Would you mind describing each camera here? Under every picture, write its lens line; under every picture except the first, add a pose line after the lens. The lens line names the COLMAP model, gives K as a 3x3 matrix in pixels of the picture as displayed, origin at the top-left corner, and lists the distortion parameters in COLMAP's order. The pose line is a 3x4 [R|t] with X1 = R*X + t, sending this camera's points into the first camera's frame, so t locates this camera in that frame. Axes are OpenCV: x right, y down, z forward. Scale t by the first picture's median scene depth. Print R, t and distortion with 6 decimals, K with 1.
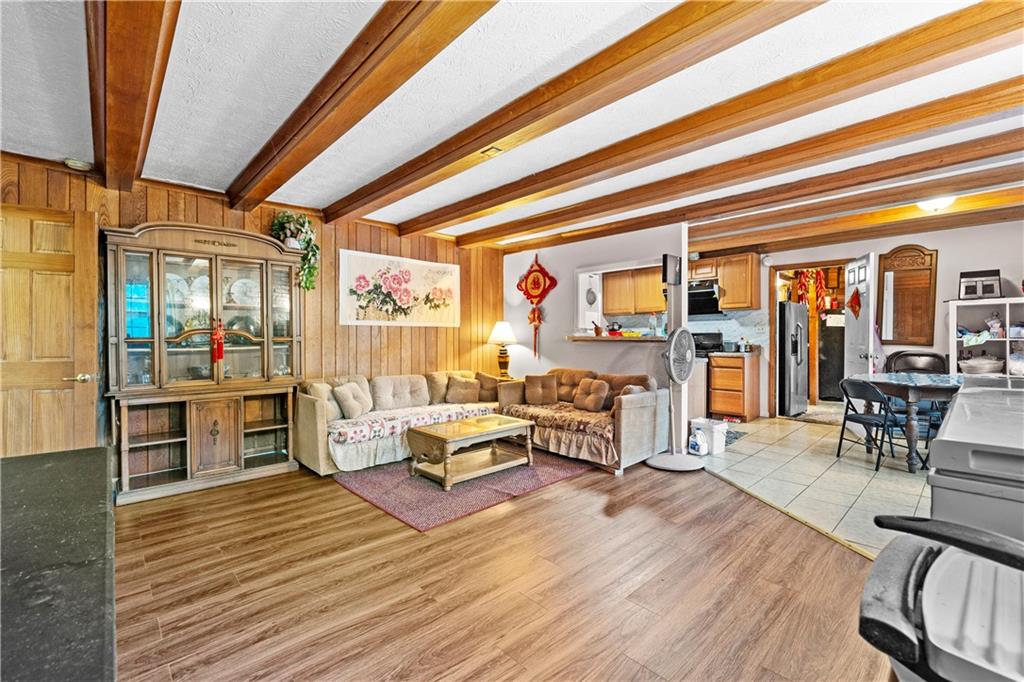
lens RADIAL K [[439.1, 0, 512.0], [0, 439.1, 339.6], [0, 0, 1]] dist [-0.003010, 0.000683]
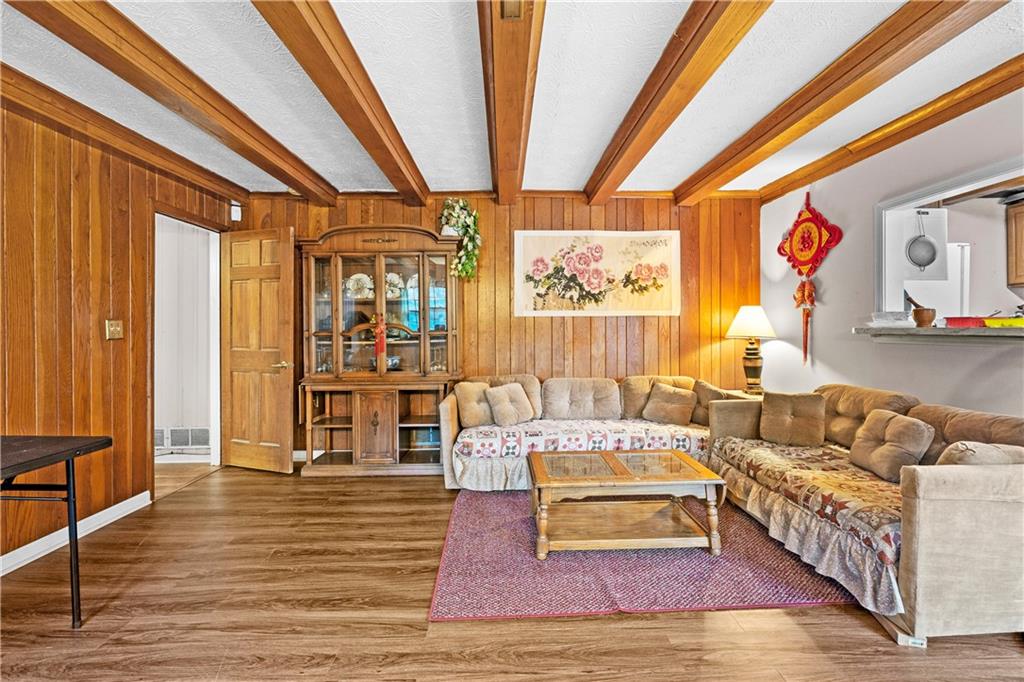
lens RADIAL K [[439.1, 0, 513.4], [0, 439.1, 331.5], [0, 0, 1]] dist [-0.003010, 0.000683]
pose [[0.743771, -0.000380, -0.668434, 0.216911], [0.001147, 0.999999, 0.000708, -0.004442], [0.668434, -0.001293, 0.743771, 0.374370]]
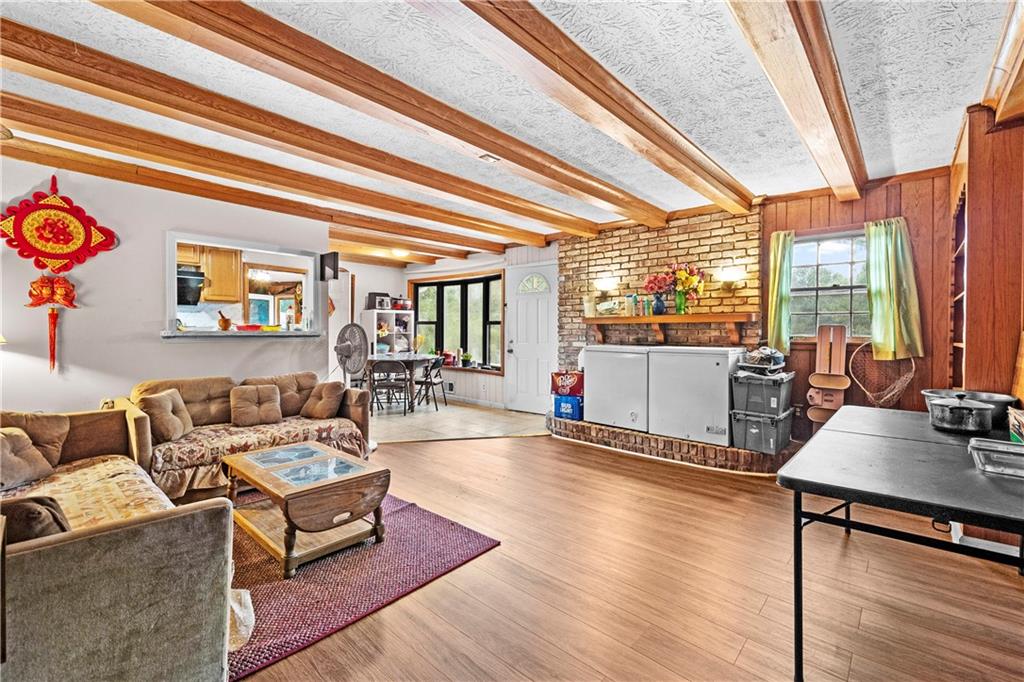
lens RADIAL K [[439.1, 0, 517.9], [0, 439.1, 336.0], [0, 0, 1]] dist [-0.003010, 0.000683]
pose [[-0.097406, -0.011237, 0.995181, -0.723147], [0.003393, 0.999927, 0.011622, -0.007126], [-0.995239, 0.004509, -0.097361, 0.673269]]
